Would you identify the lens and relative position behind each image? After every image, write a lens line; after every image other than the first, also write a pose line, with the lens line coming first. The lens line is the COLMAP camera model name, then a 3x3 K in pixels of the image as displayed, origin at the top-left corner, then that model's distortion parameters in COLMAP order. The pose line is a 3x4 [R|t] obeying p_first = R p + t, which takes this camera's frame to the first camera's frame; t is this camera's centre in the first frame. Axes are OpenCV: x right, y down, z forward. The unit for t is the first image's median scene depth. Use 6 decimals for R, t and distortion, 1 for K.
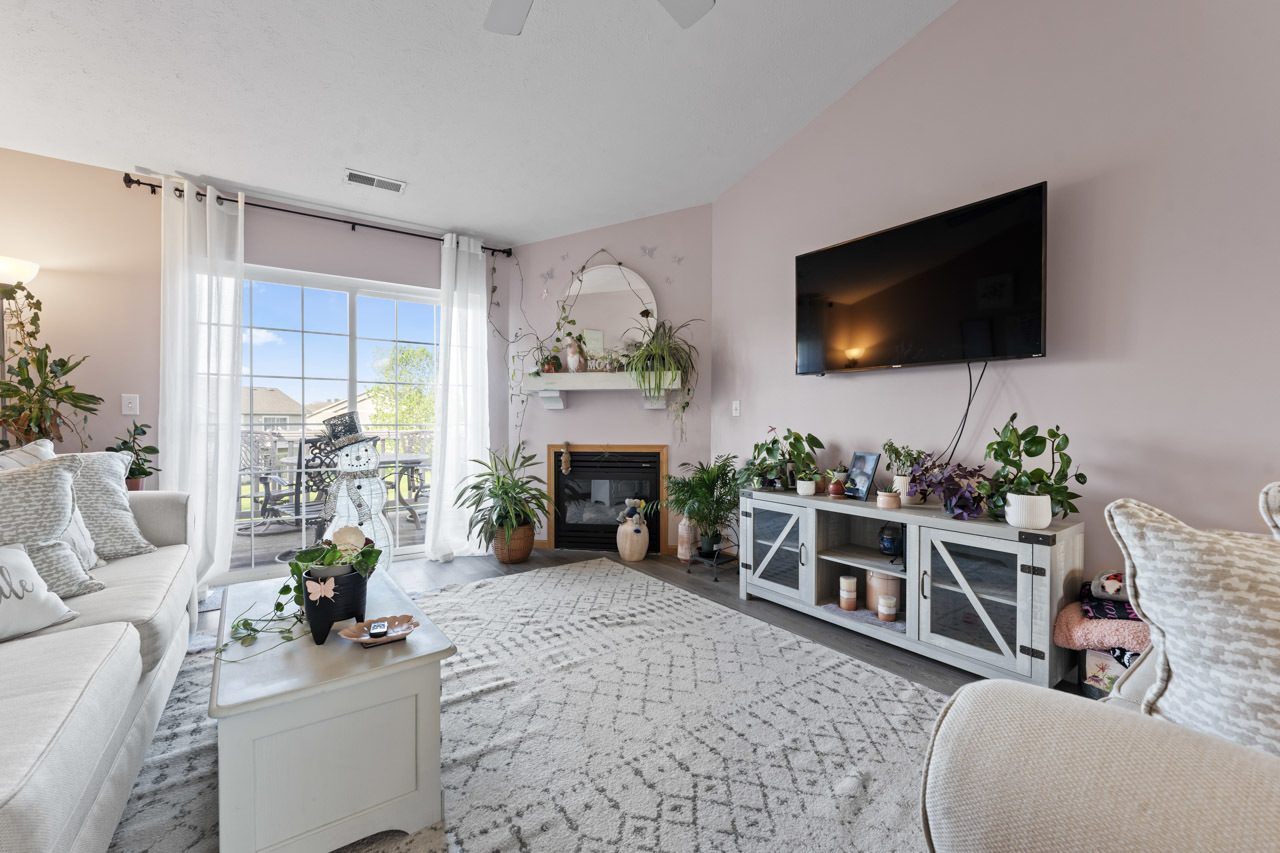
lens RADIAL K [[515.2, 0, 635.7], [0, 515.2, 425.2], [0, 0, 1]] dist [-0.001464, 0.001386]
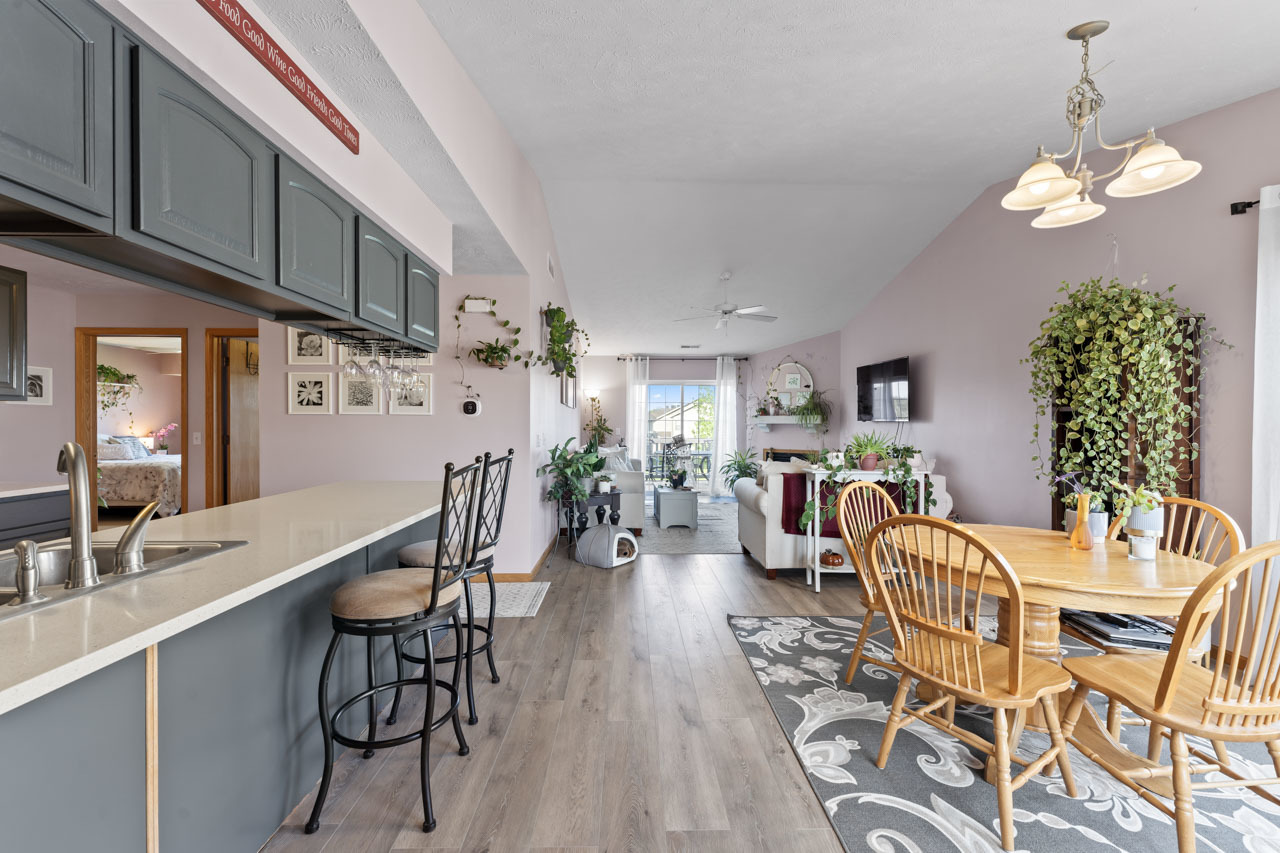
lens RADIAL K [[515.2, 0, 645.3], [0, 515.2, 430.6], [0, 0, 1]] dist [-0.001464, 0.001386]
pose [[0.837343, 0.009131, -0.546602, 0.793020], [-0.006681, 0.999957, 0.006470, -0.064347], [0.546638, -0.001765, 0.837367, -1.417216]]
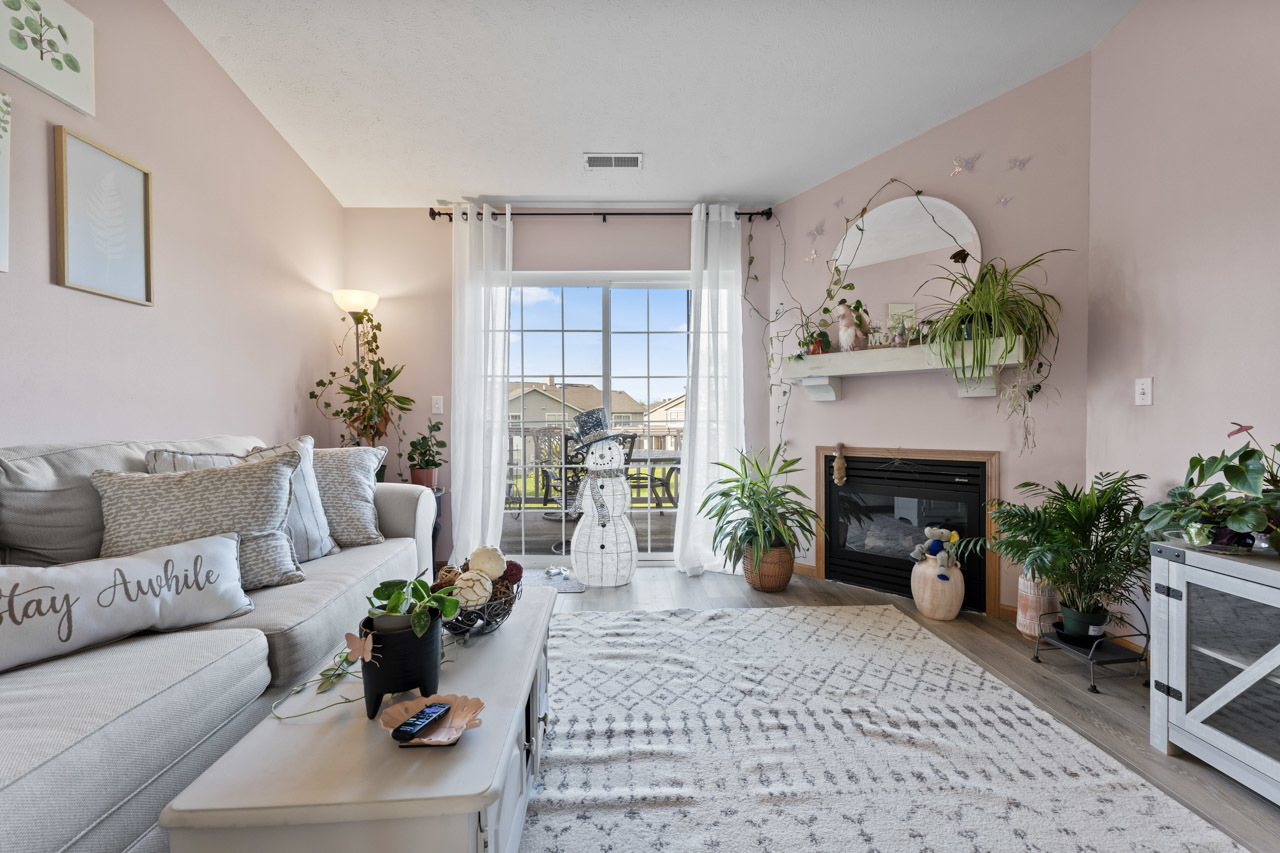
lens RADIAL K [[515.2, 0, 641.1], [0, 515.2, 425.2], [0, 0, 1]] dist [-0.001464, 0.001386]
pose [[0.834509, 0.002086, -0.550991, 0.055109], [0.002351, 0.999970, 0.007347, -0.001262], [0.550989, -0.007427, 0.834479, 0.264856]]
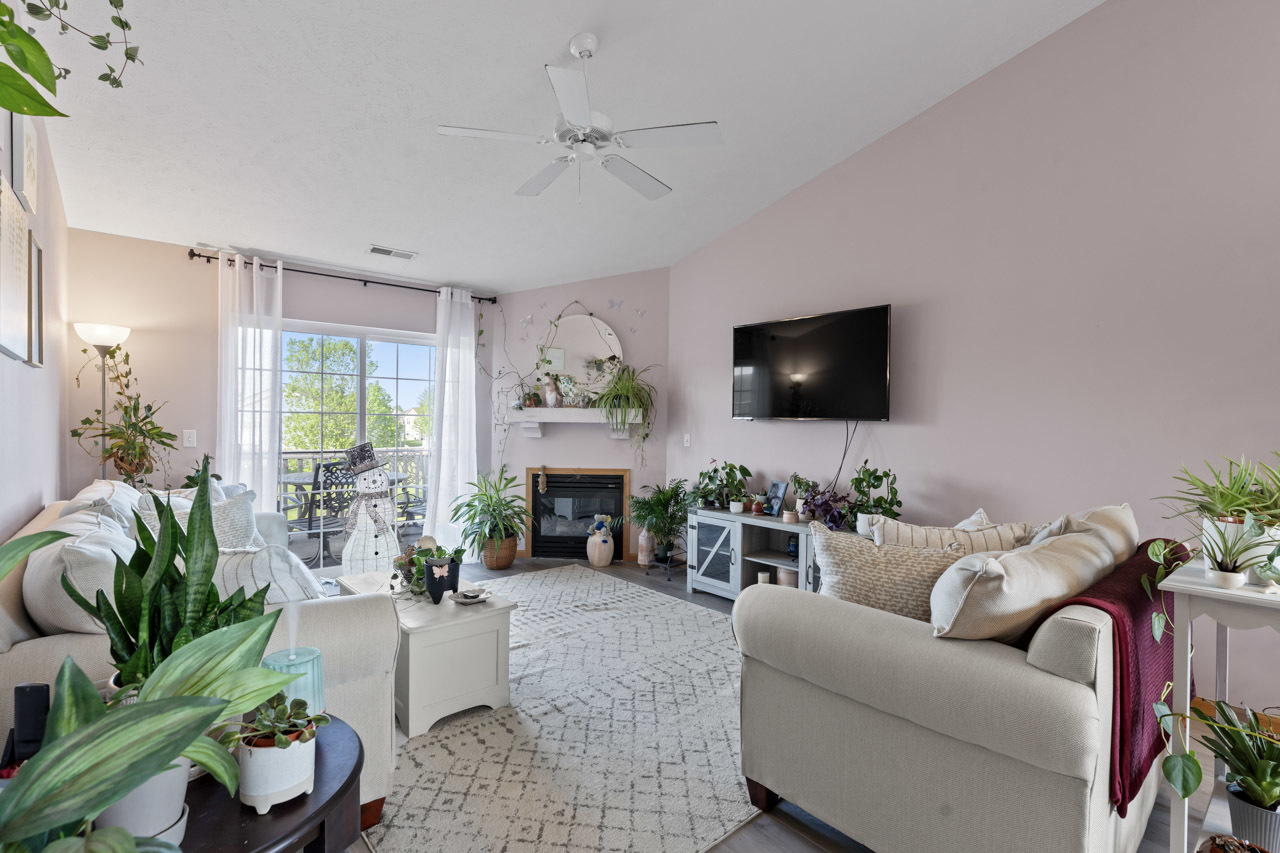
lens RADIAL K [[577.1, 0, 633.4], [0, 577.1, 432.1], [0, 0, 1]] dist [0.005553, 0.000005]
pose [[0.996271, 0.010212, 0.085673, -0.059547], [-0.010789, 0.999922, 0.006282, -0.072593], [-0.085602, -0.007183, 0.996304, -0.426899]]
